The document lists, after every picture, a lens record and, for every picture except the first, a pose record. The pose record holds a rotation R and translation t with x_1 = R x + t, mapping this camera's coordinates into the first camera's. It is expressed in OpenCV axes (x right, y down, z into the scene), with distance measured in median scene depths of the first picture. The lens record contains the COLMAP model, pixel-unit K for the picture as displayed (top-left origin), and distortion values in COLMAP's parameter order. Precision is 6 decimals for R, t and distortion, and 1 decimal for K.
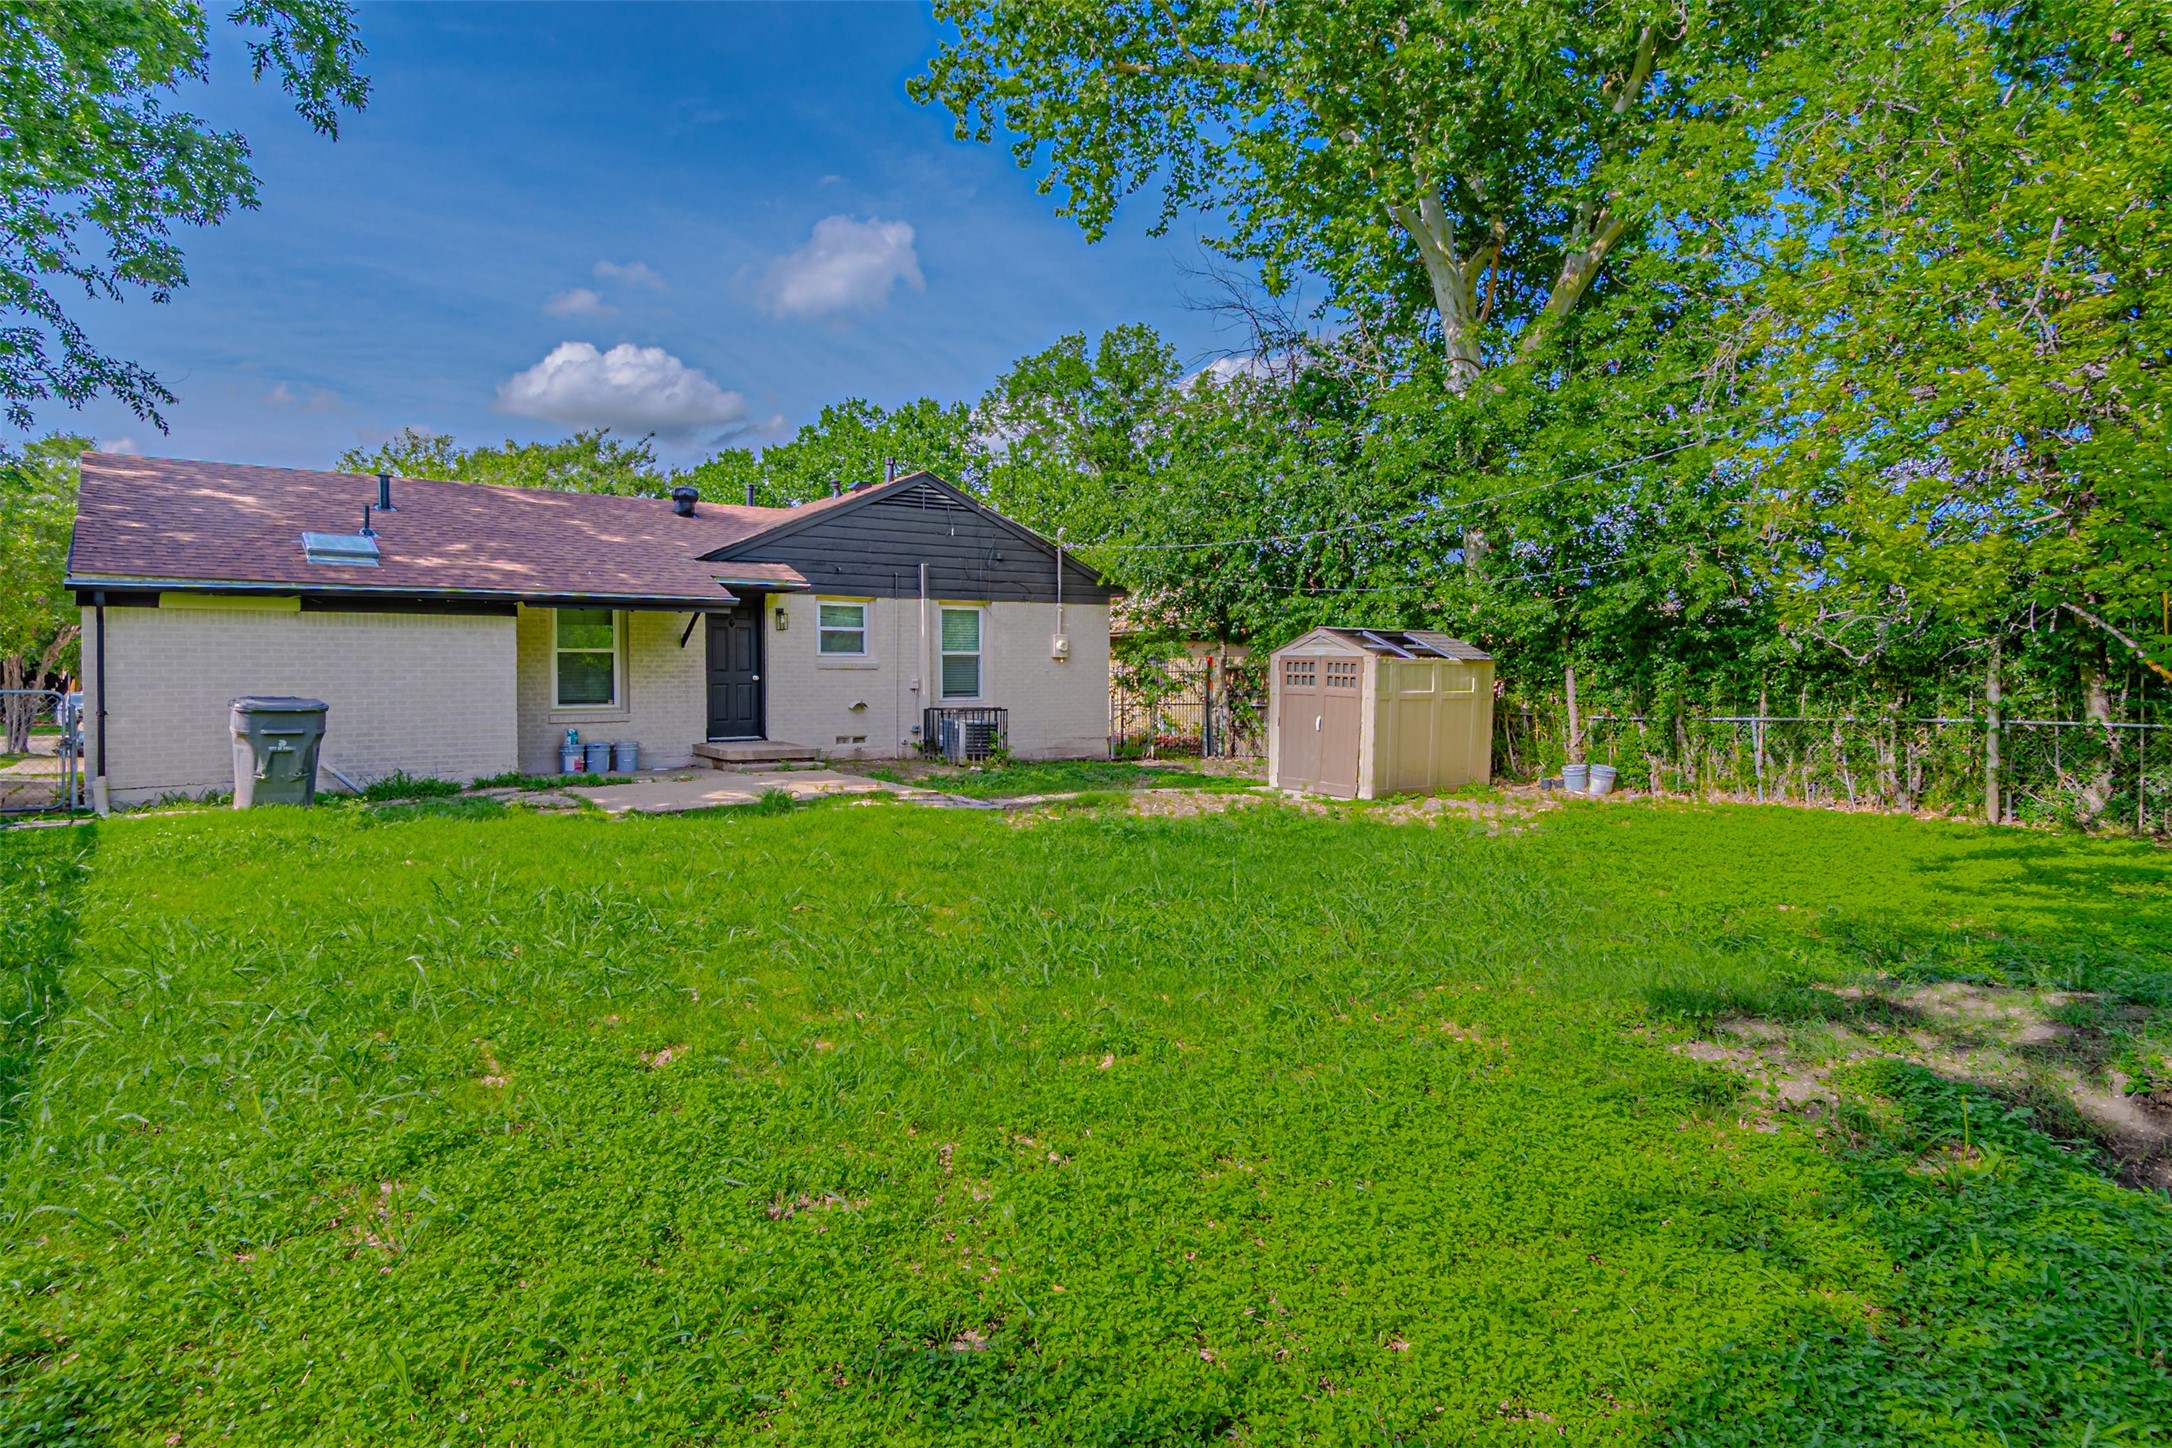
lens RADIAL K [[1219.4, 0, 1085.4], [0, 1219.4, 673.8], [0, 0, 1]] dist [0.000734, 0.000226]
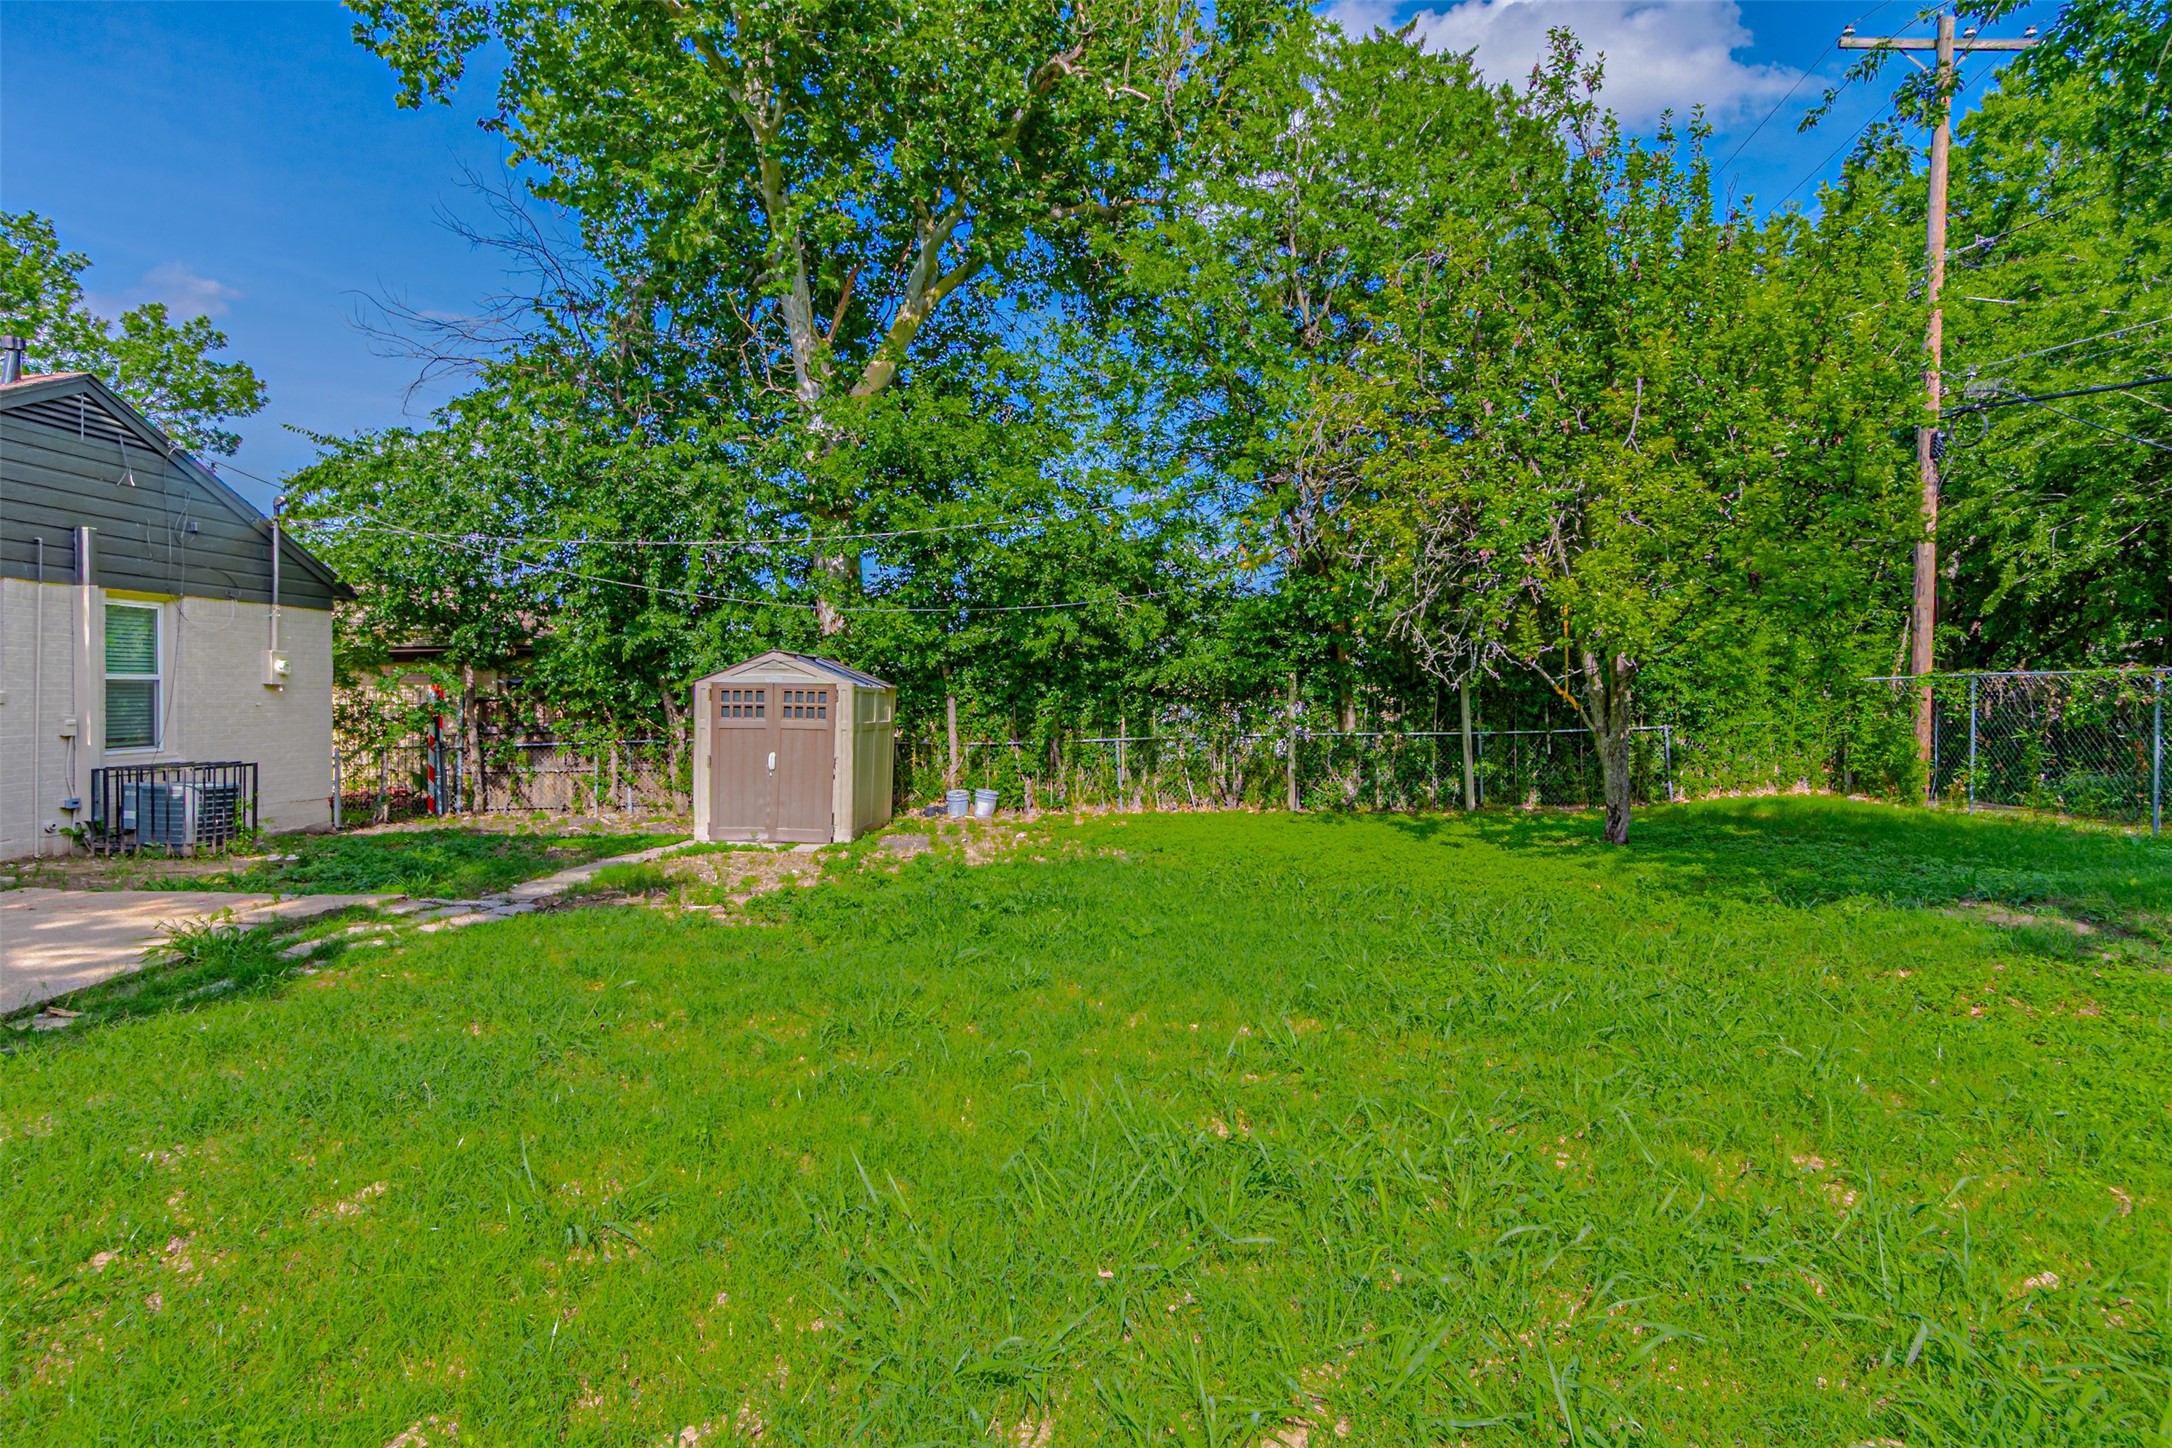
lens RADIAL K [[1202.6, 0, 1086.0], [0, 1202.6, 665.4], [0, 0, 1]] dist [-0.003172, -0.000072]
pose [[0.617317, 0.016240, 0.786546, -0.329577], [0.009609, 0.999557, -0.028180, -0.001052], [-0.786655, 0.024954, 0.616888, 0.283637]]
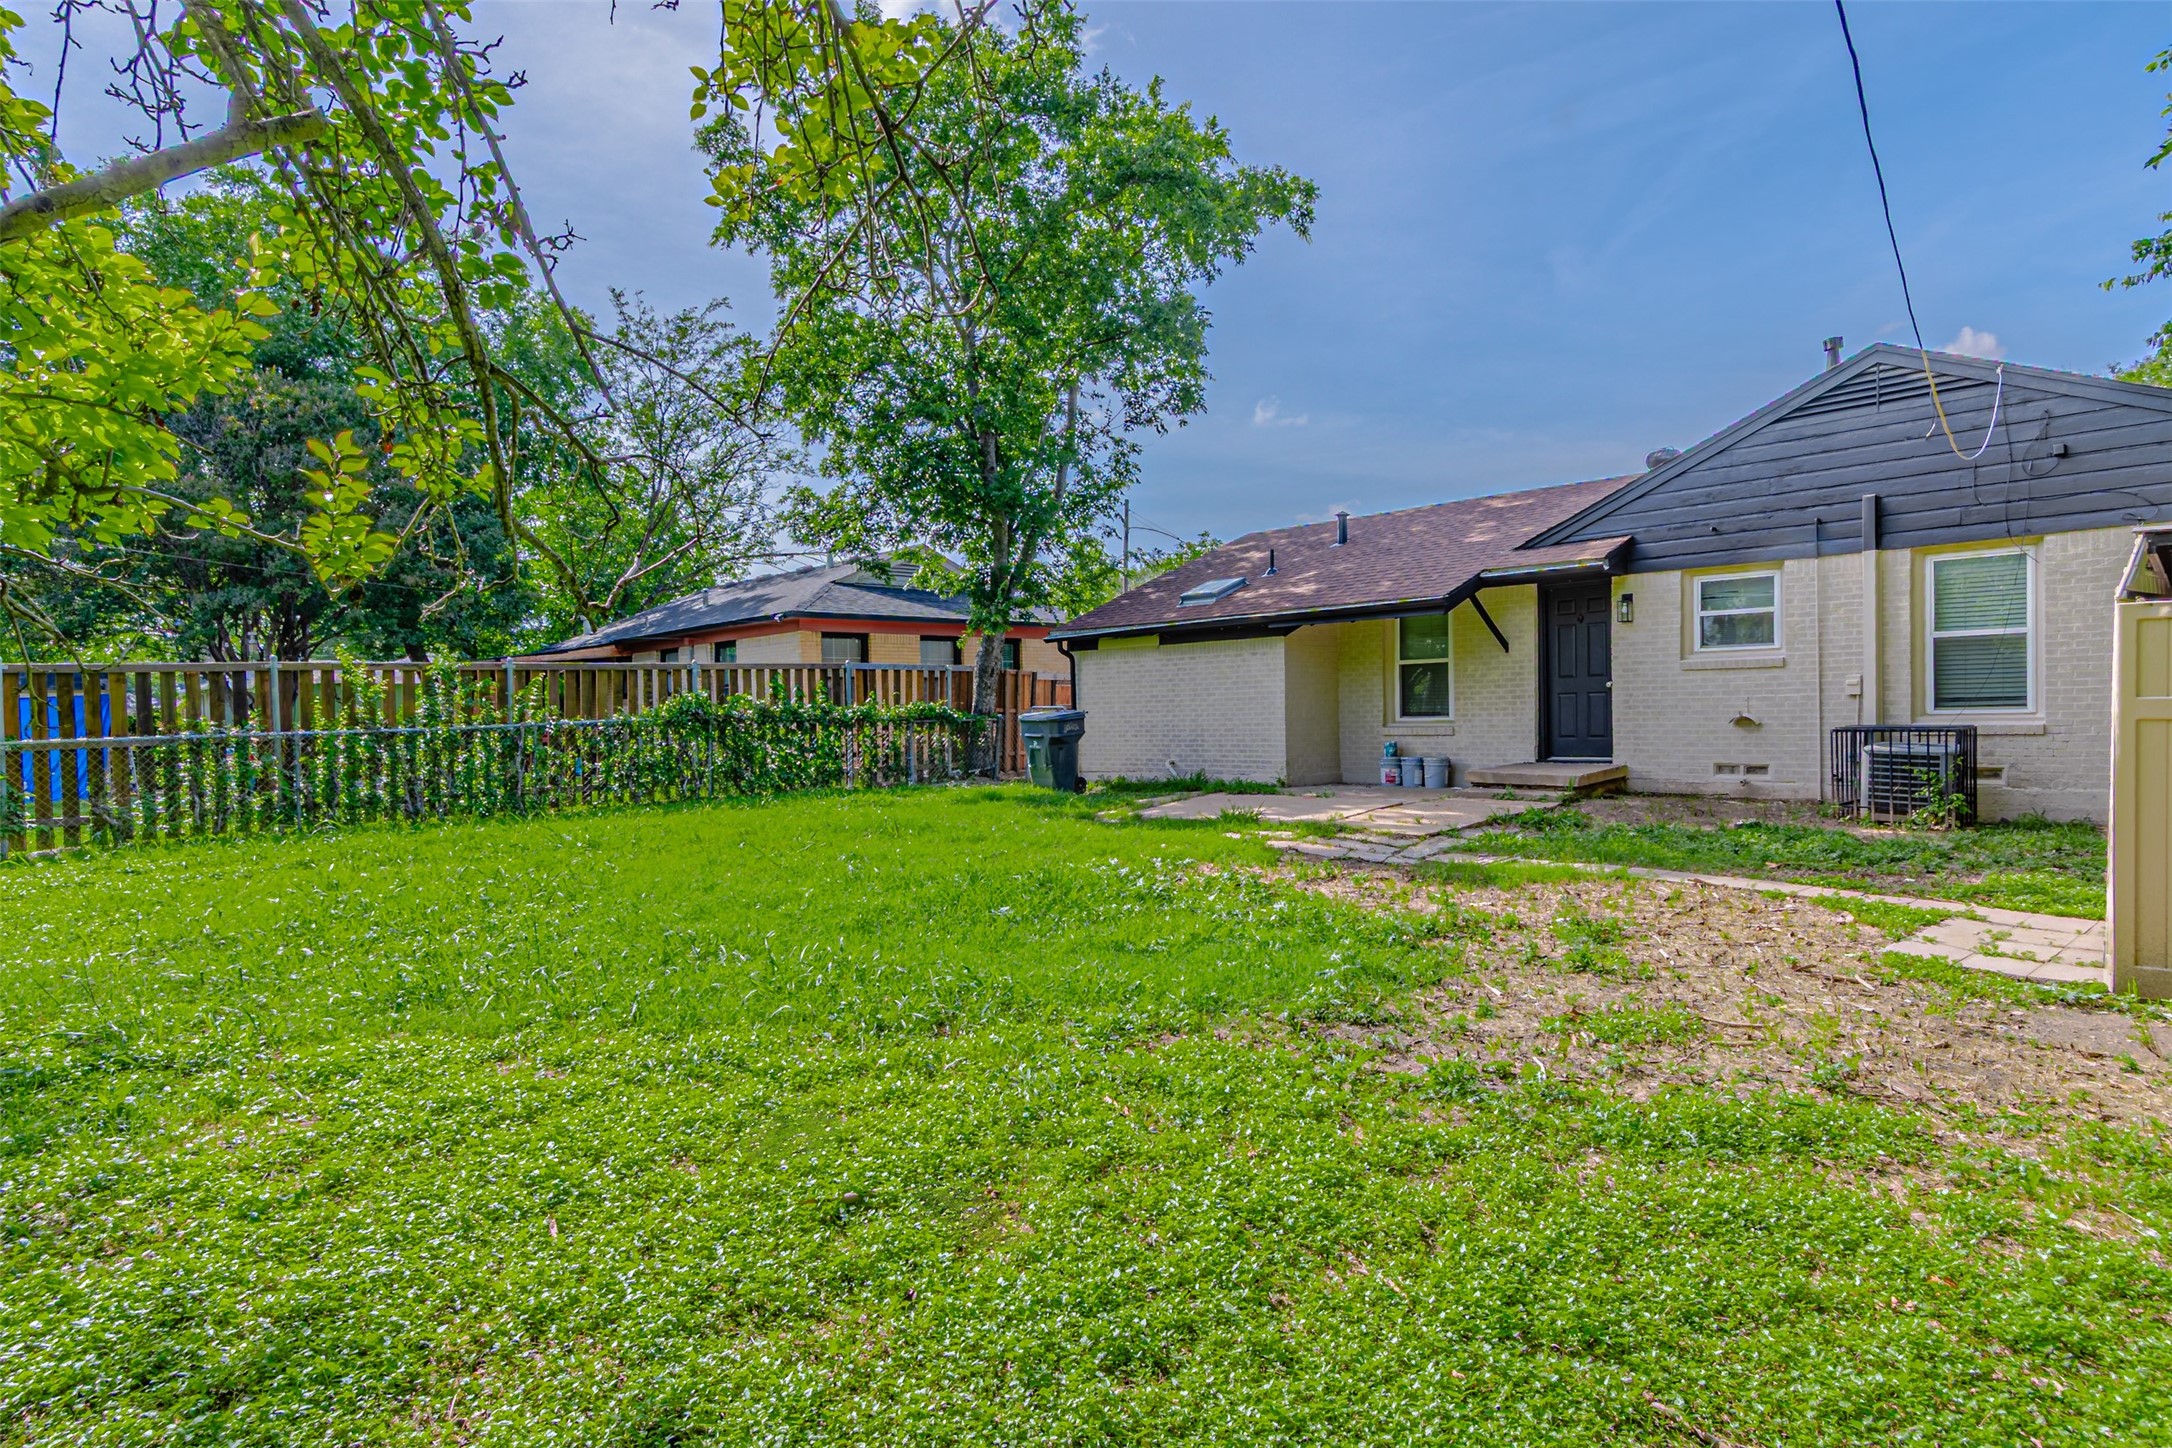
lens RADIAL K [[1232.1, 0, 1086.0], [0, 1232.1, 724.0], [0, 0, 1]] dist [-0.000615, -0.000302]
pose [[0.099755, 0.012031, -0.994939, 0.514392], [0.023497, 0.999620, 0.014443, 0.009873], [0.994735, -0.024819, 0.099434, 0.603960]]
